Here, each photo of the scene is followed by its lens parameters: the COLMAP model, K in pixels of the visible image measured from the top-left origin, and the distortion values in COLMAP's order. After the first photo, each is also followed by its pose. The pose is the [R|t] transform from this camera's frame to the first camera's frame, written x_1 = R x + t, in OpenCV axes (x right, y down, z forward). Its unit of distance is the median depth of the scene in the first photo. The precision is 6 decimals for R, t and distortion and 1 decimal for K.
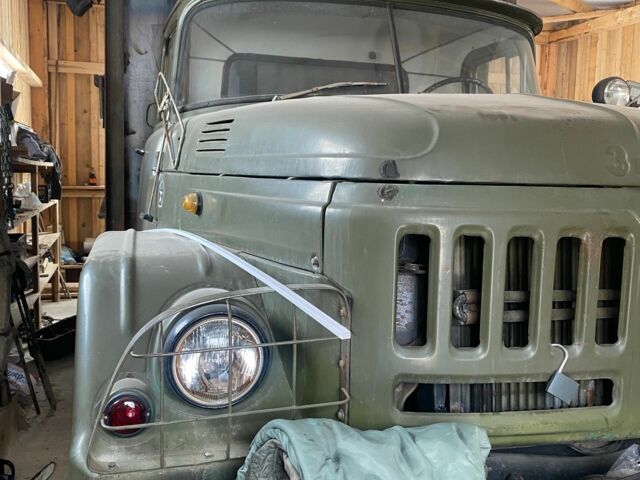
lens RADIAL K [[649.5, 0, 320.0], [0, 649.5, 240.0], [0, 0, 1]] dist [0.086985, -0.273786]
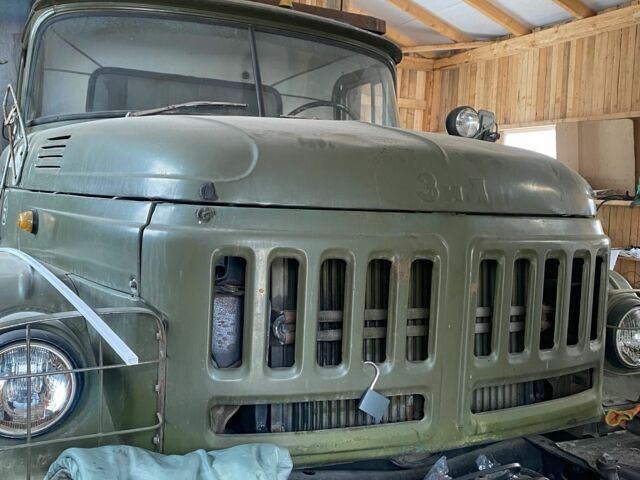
lens RADIAL K [[649.5, 0, 320.0], [0, 649.5, 240.0], [0, 0, 1]] dist [0.086985, -0.273786]
pose [[0.987166, 0.005984, 0.159586, 0.112370], [-0.001718, 0.999638, -0.026854, -0.006904], [-0.159689, 0.026235, 0.986819, -0.017627]]
